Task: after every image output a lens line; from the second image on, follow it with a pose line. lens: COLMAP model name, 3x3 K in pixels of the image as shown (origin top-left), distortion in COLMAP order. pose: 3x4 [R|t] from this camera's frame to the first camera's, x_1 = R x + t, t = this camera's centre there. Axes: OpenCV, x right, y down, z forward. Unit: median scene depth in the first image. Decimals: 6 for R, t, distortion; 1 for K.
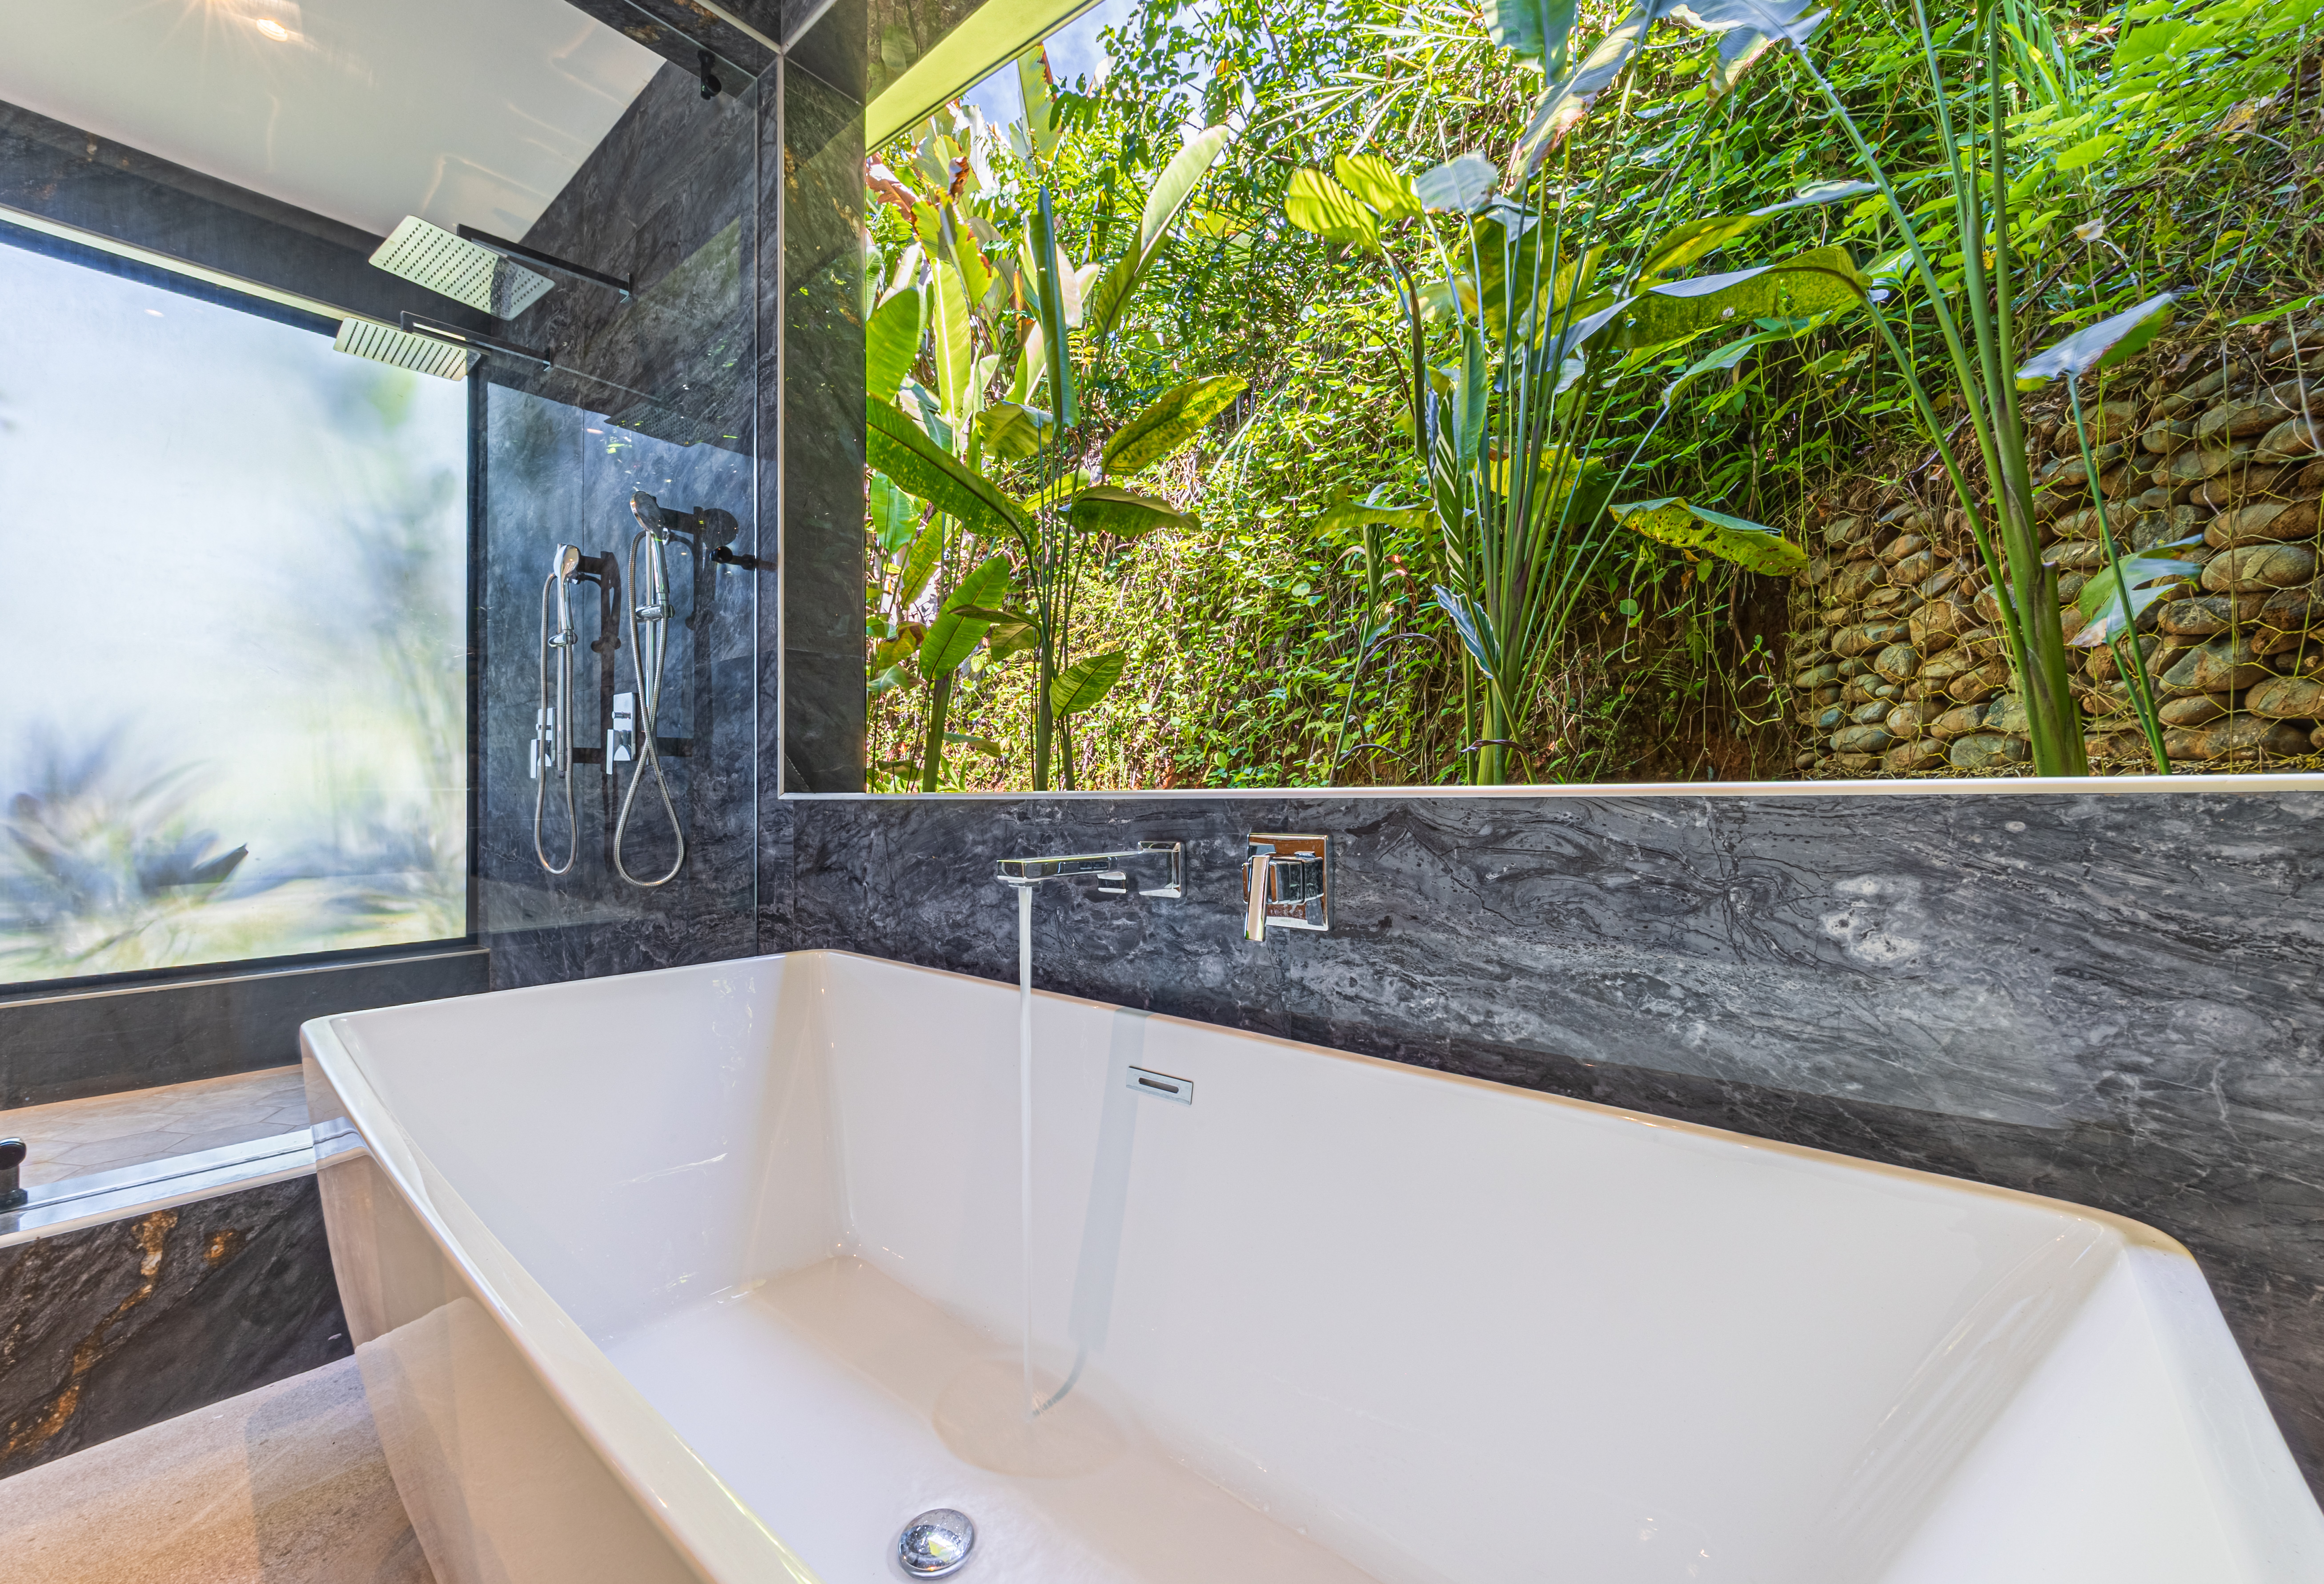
lens RADIAL K [[932.1, 0, 1019.1], [0, 932.1, 787.3], [0, 0, 1]] dist [0.001323, 0.000138]
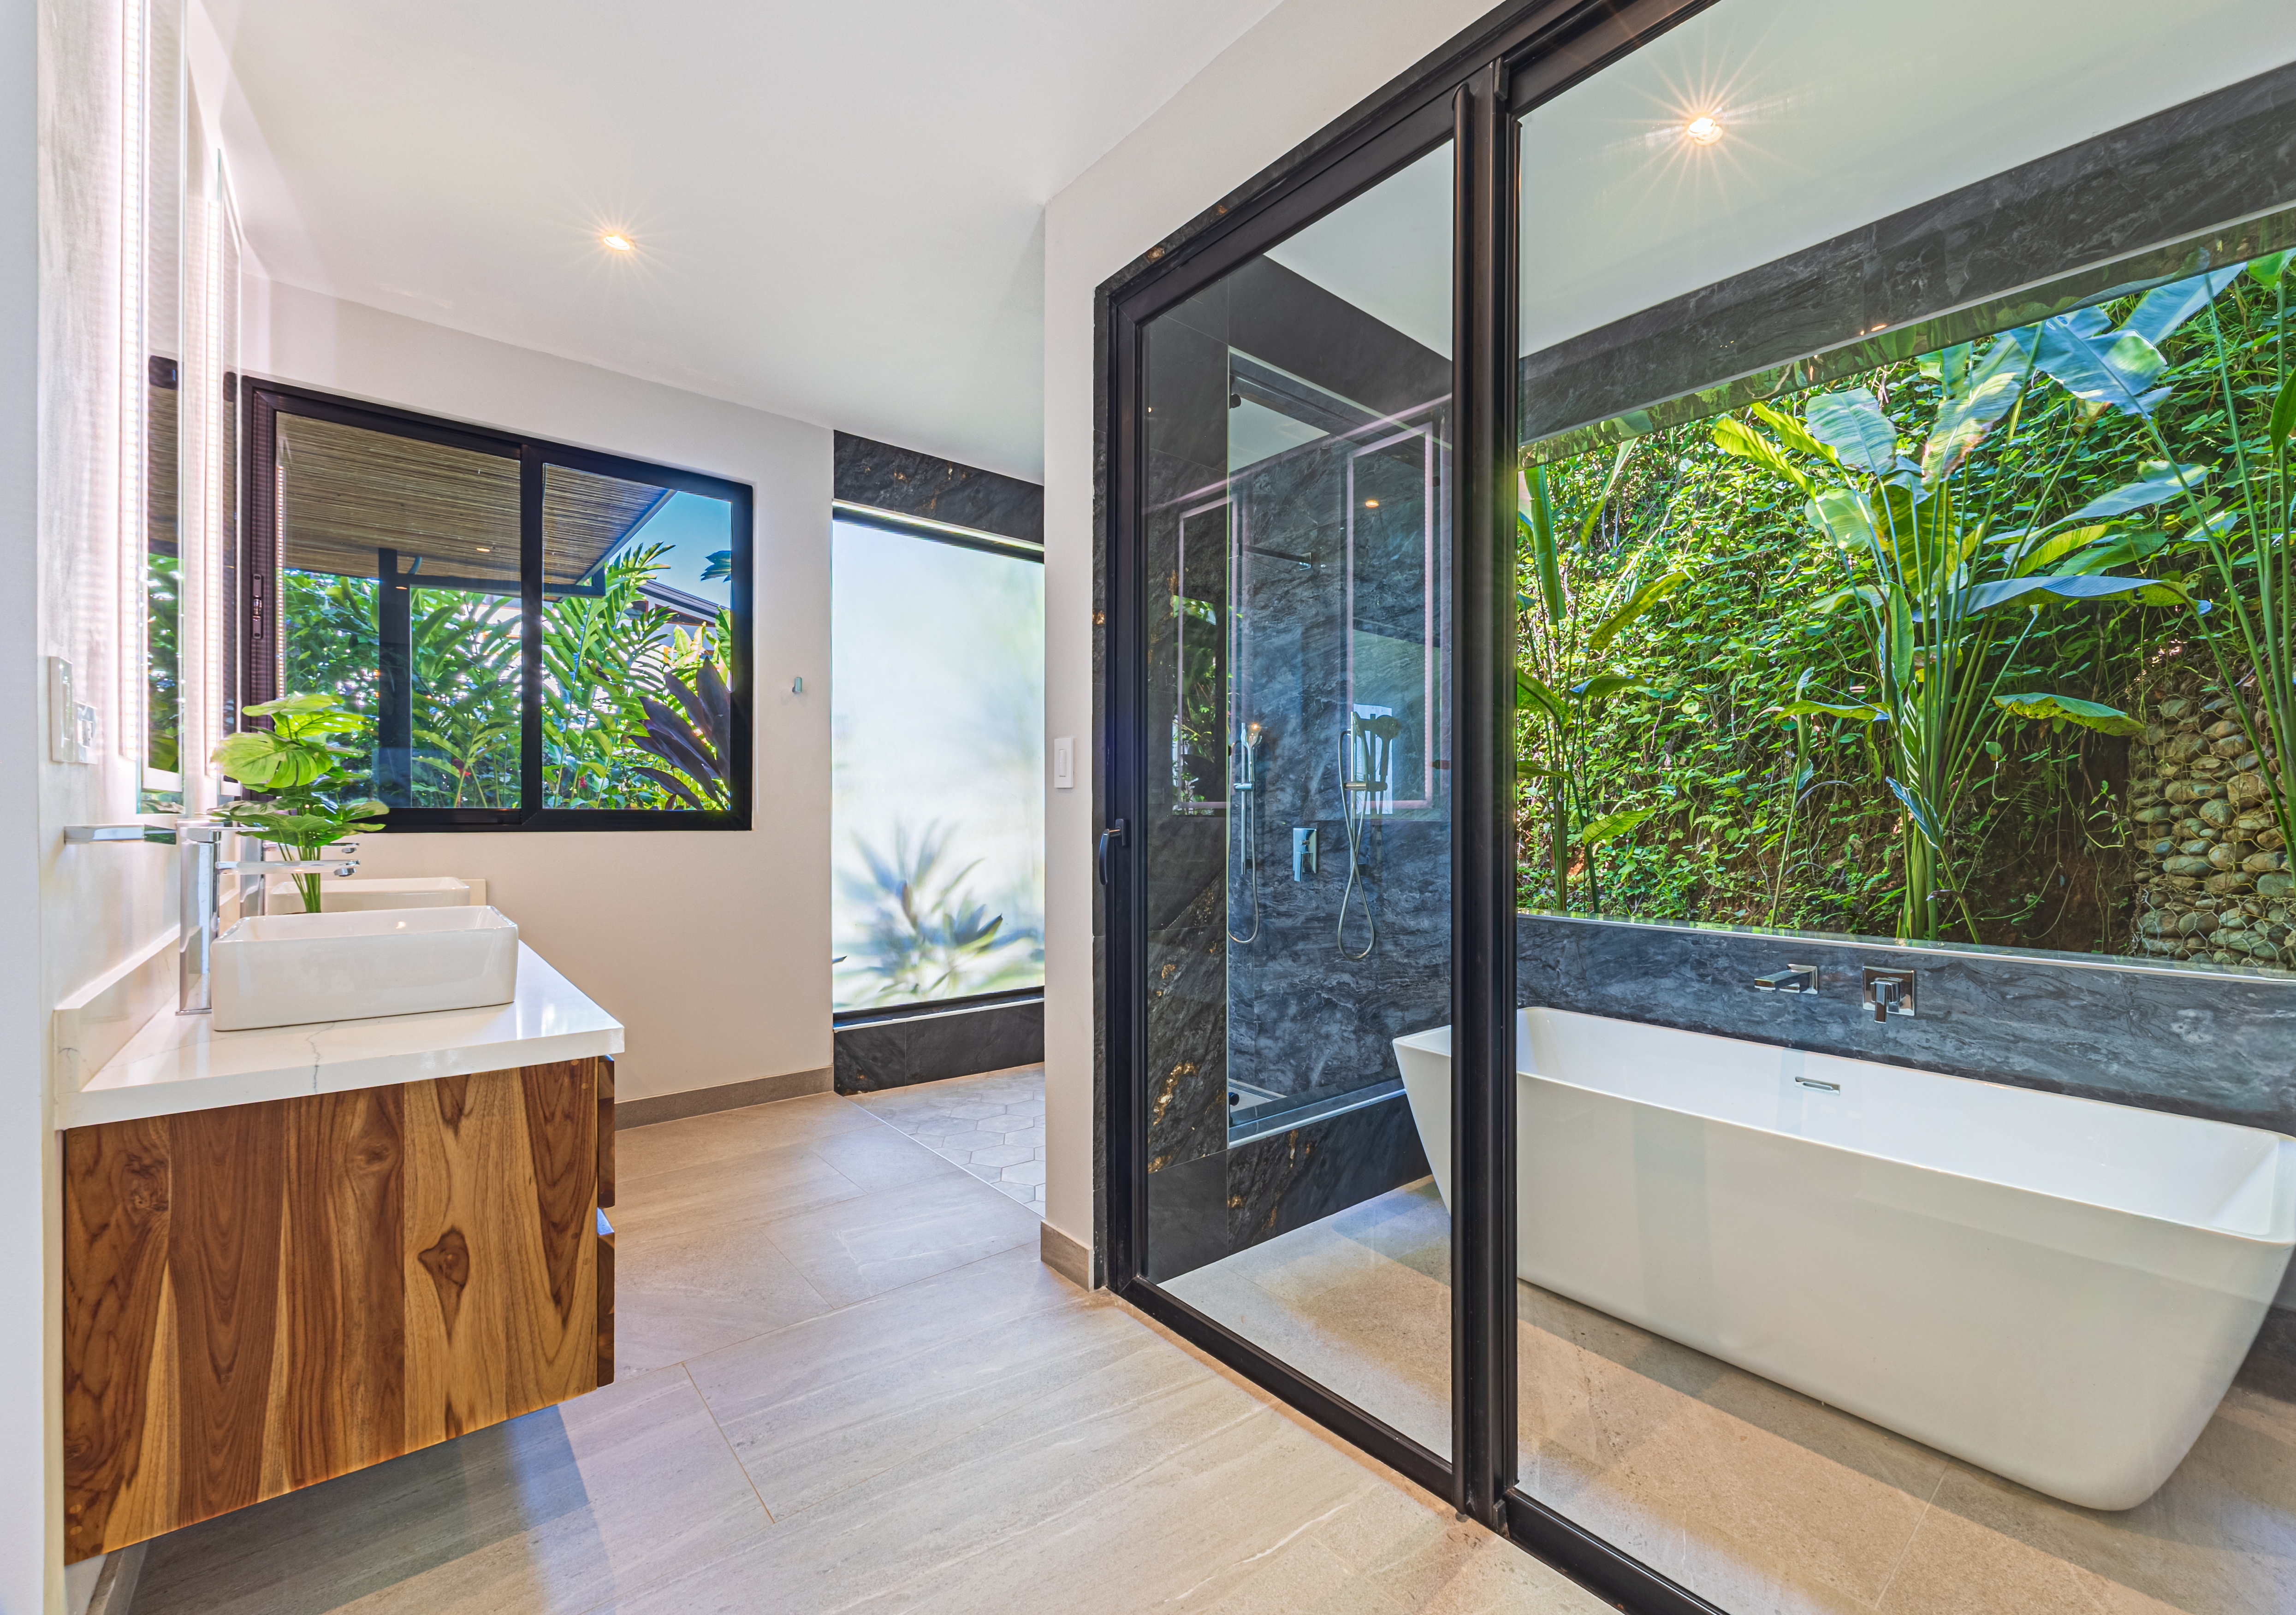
lens RADIAL K [[957.1, 0, 1148.0], [0, 957.1, 807.5], [0, 0, 1]] dist [-0.000770, -0.000126]
pose [[0.995692, 0.011976, -0.091943, -0.499600], [-0.011823, 0.999928, 0.002199, -0.125801], [0.091963, -0.001102, 0.995762, -0.549127]]
